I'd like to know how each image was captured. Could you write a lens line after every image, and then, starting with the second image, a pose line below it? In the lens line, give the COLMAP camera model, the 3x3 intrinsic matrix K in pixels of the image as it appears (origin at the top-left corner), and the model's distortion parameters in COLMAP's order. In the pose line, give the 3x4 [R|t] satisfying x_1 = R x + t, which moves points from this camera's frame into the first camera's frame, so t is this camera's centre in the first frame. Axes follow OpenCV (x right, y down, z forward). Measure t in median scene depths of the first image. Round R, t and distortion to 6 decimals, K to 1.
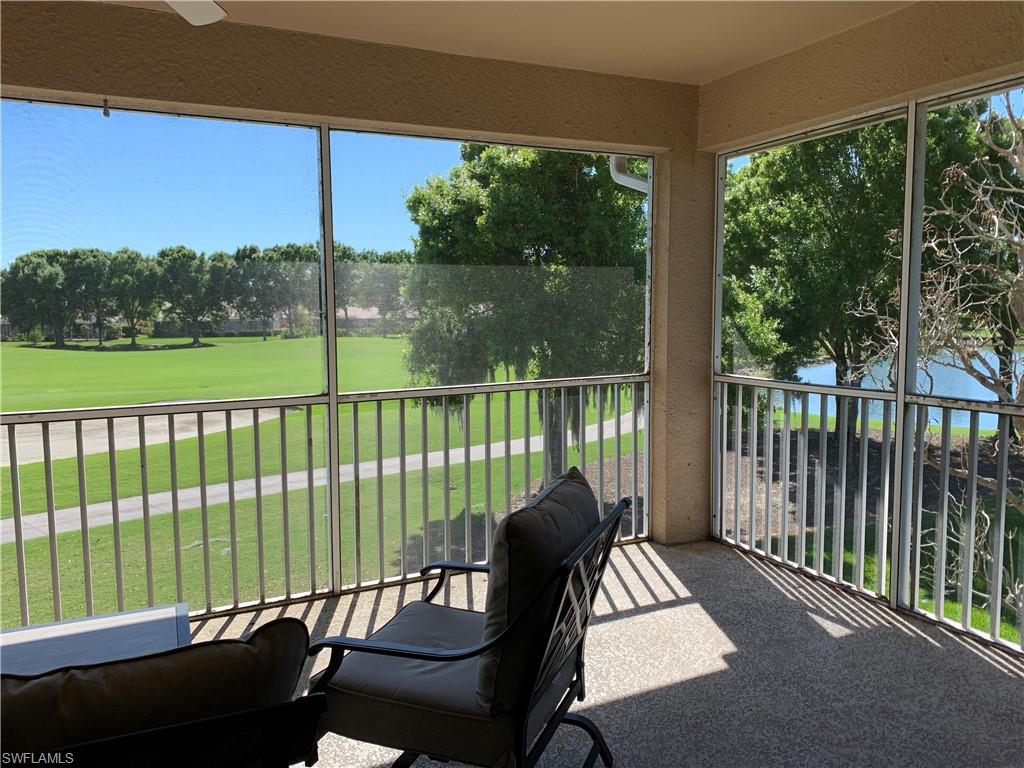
lens RADIAL K [[776.6, 0, 503.0], [0, 776.6, 377.1], [0, 0, 1]] dist [0.039915, -0.042755]
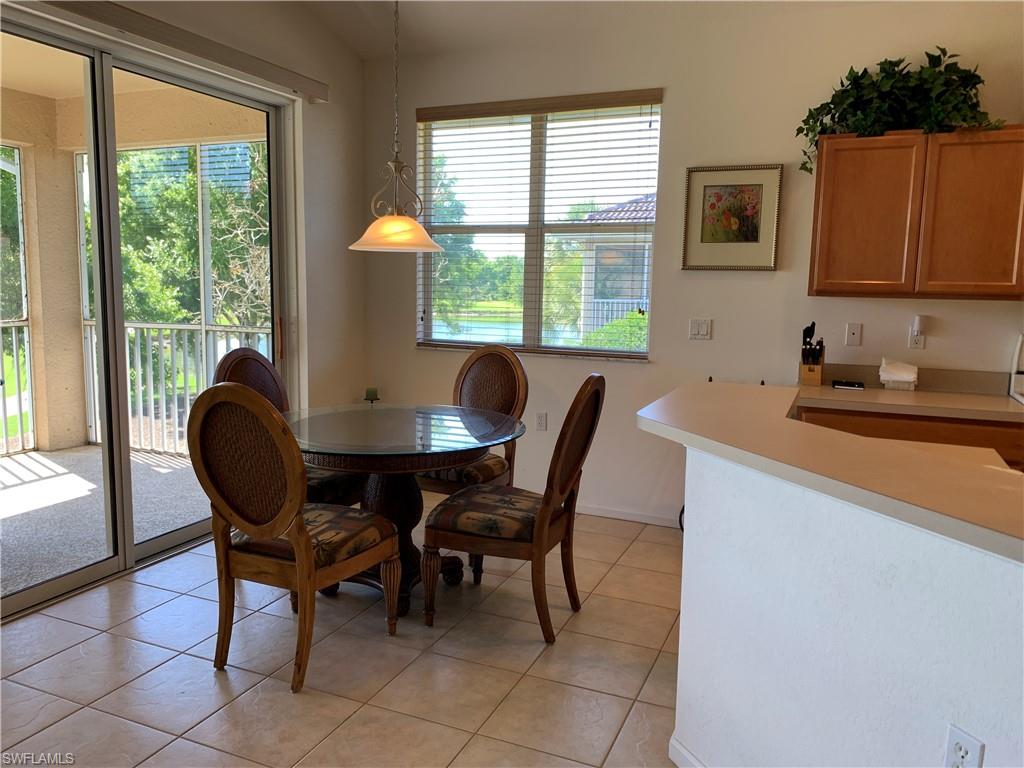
lens RADIAL K [[776.6, 0, 502.8], [0, 776.6, 376.8], [0, 0, 1]] dist [0.039915, -0.042755]
pose [[0.761400, -0.057110, 0.645761, -0.014346], [0.035785, 0.998296, 0.046094, 0.015707], [-0.647293, -0.011988, 0.762147, -0.130908]]
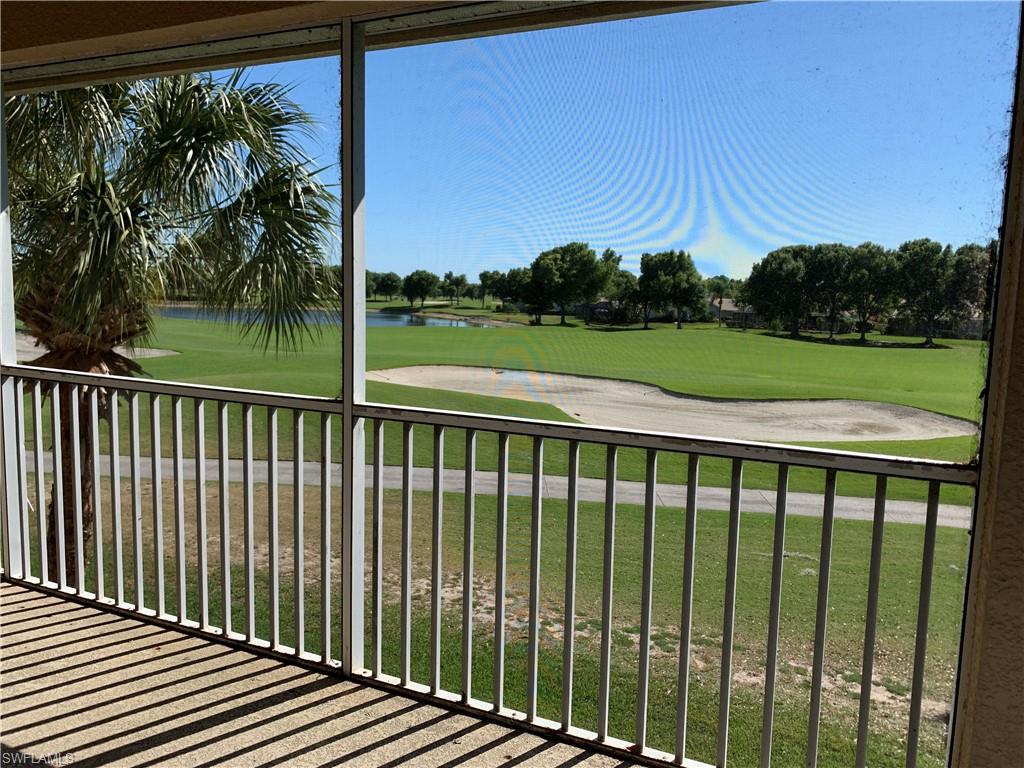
lens RADIAL K [[776.6, 0, 504.4], [0, 776.6, 378.0], [0, 0, 1]] dist [0.039915, -0.042755]
pose [[0.621364, 0.116006, -0.774887, 0.090357], [-0.111034, 0.992035, 0.059479, -0.012596], [0.775615, 0.049081, 0.629295, 0.139740]]
